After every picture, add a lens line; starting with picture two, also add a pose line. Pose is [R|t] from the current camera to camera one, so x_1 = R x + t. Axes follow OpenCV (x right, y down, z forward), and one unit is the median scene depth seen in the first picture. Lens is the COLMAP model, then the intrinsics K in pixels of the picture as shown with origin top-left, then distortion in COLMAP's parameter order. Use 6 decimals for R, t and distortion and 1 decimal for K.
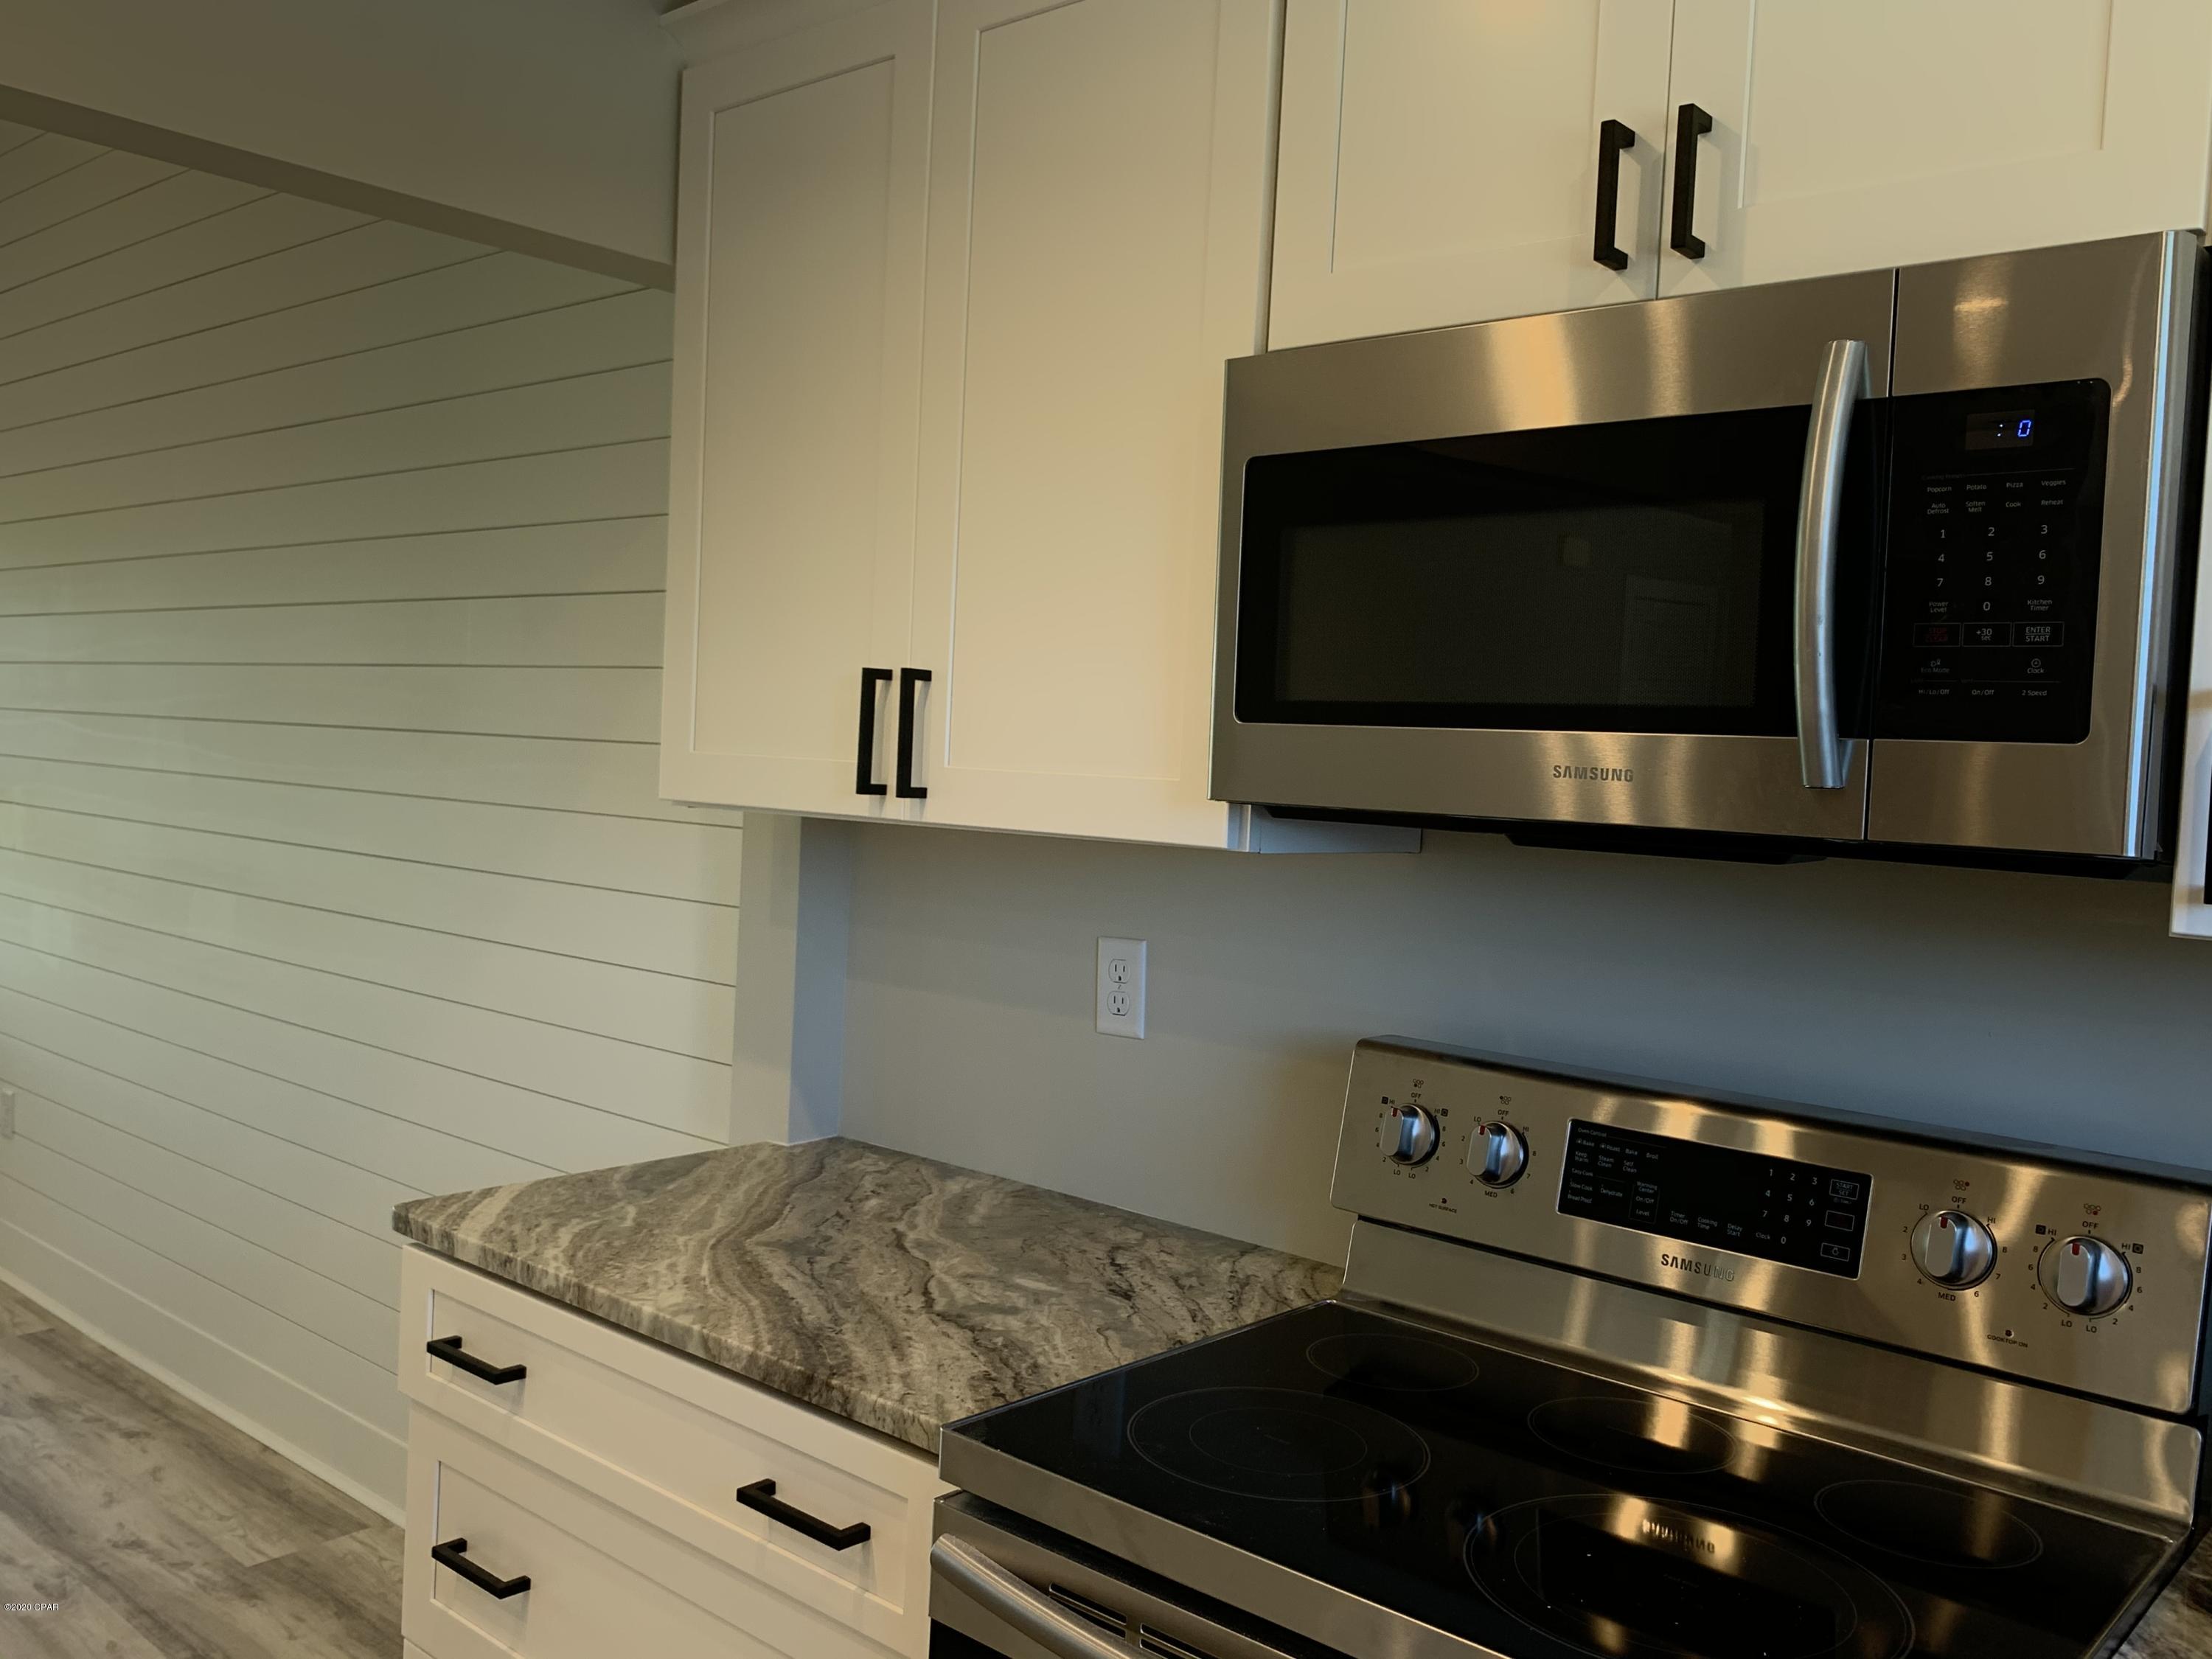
lens RADIAL K [[1851.9, 0, 1085.4], [0, 1851.9, 825.4], [0, 0, 1]] dist [0.017847, -0.026079]
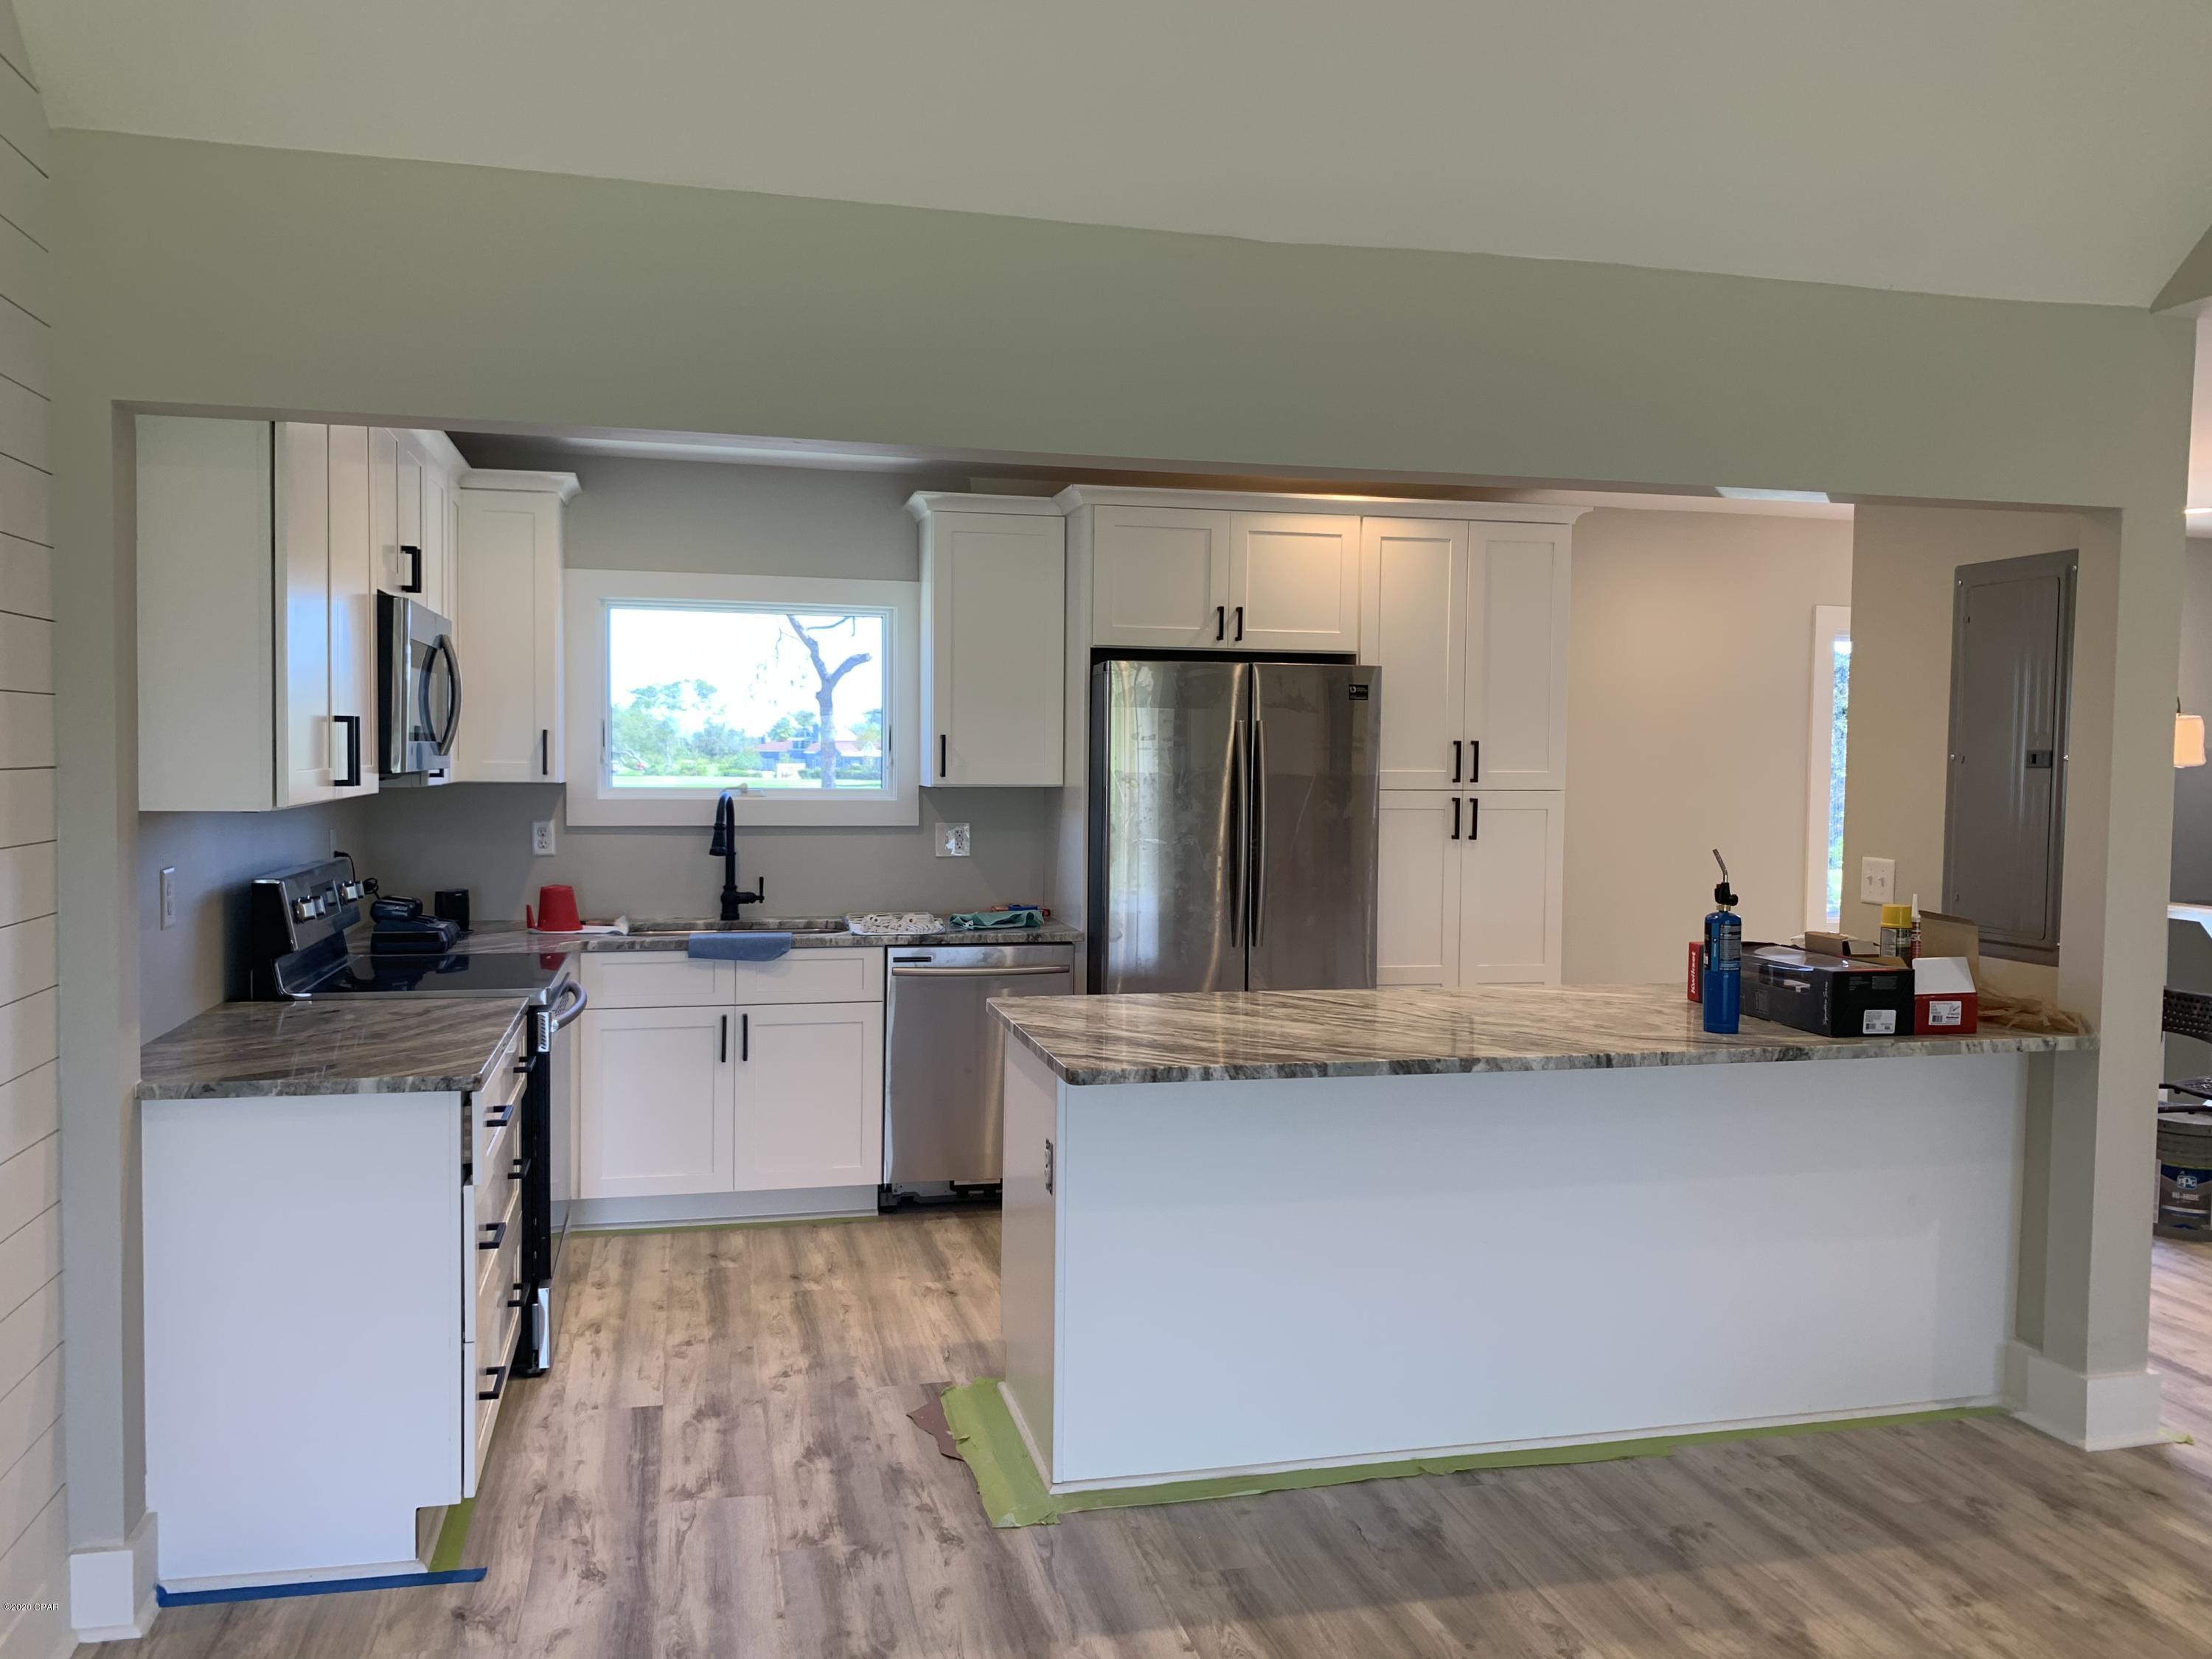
lens RADIAL K [[1690.2, 0, 1098.9], [0, 1690.2, 836.2], [0, 0, 1]] dist [0.036308, -0.044930]
pose [[-0.818946, -0.085088, 0.567528, -2.000117], [-0.026947, 0.993558, 0.110078, -0.204559], [-0.573238, 0.074855, -0.815963, 2.327555]]
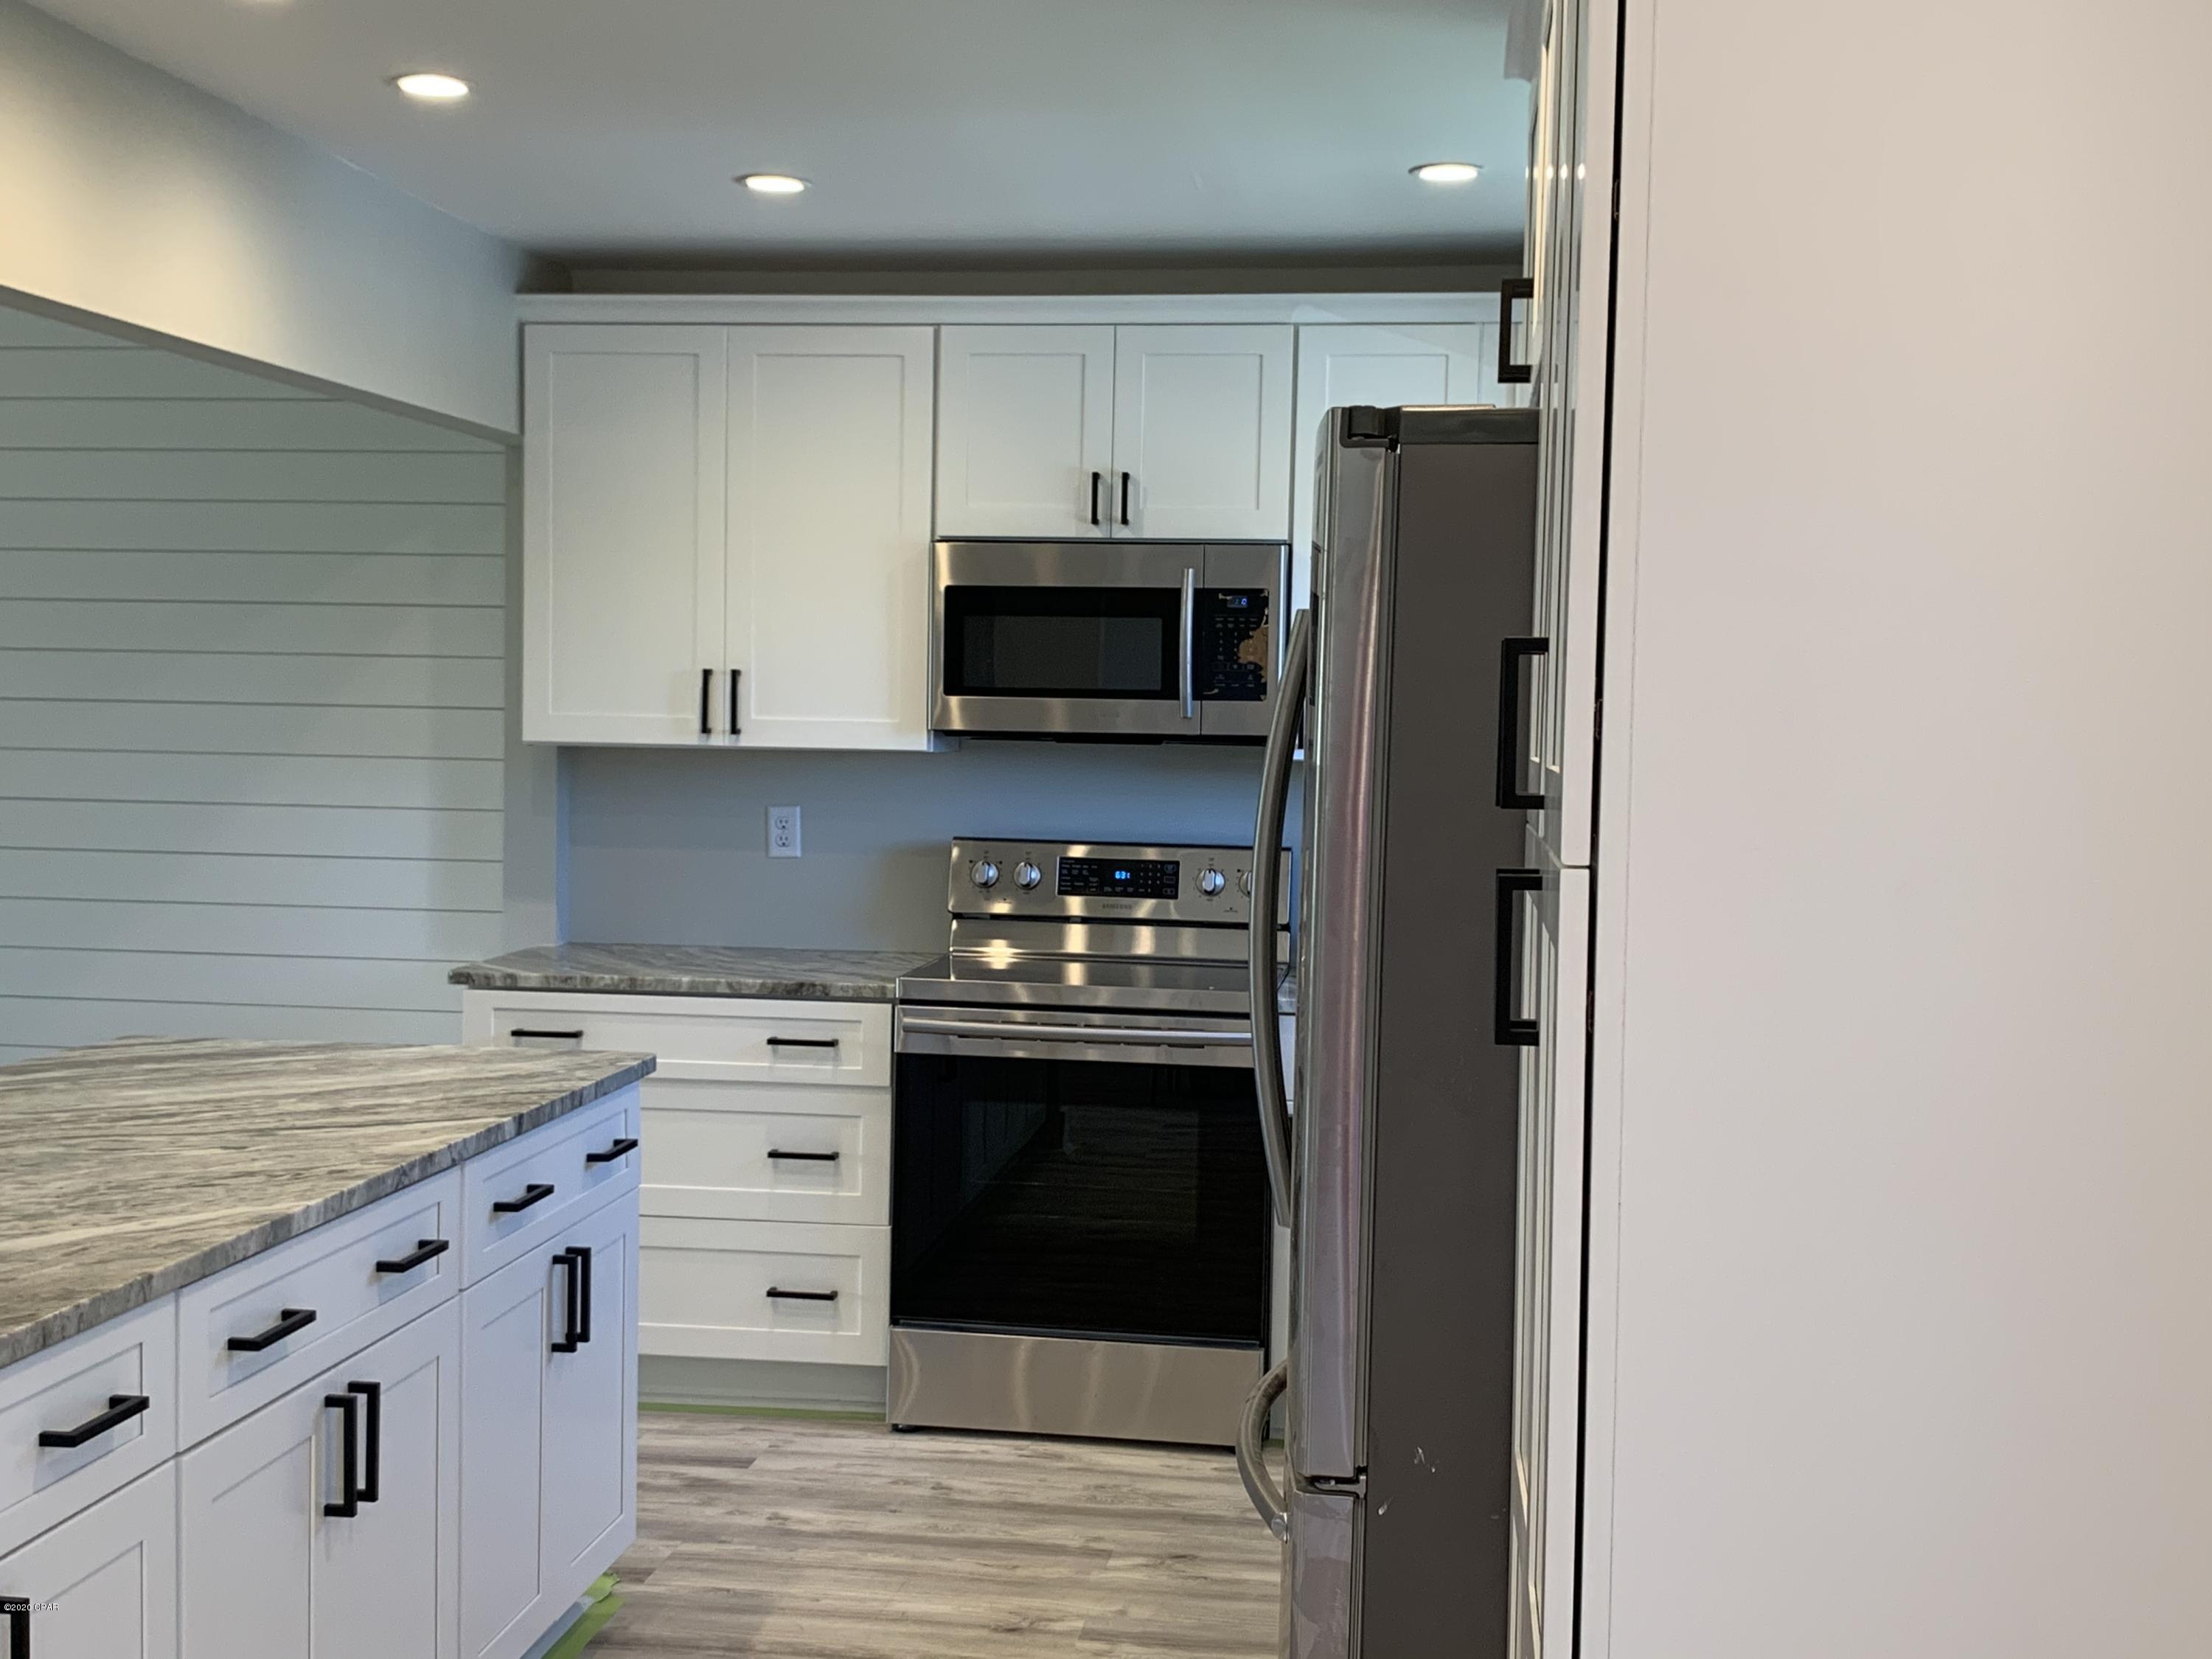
lens RADIAL K [[2552.2, 0, 1073.2], [0, 2552.2, 798.2], [0, 0, 1]] dist [0.078507, 0.000000]
pose [[0.833933, -0.050723, 0.549530, -1.555254], [0.042015, 0.998713, 0.028426, -0.011214], [-0.550264, -0.000617, 0.834990, -1.792343]]
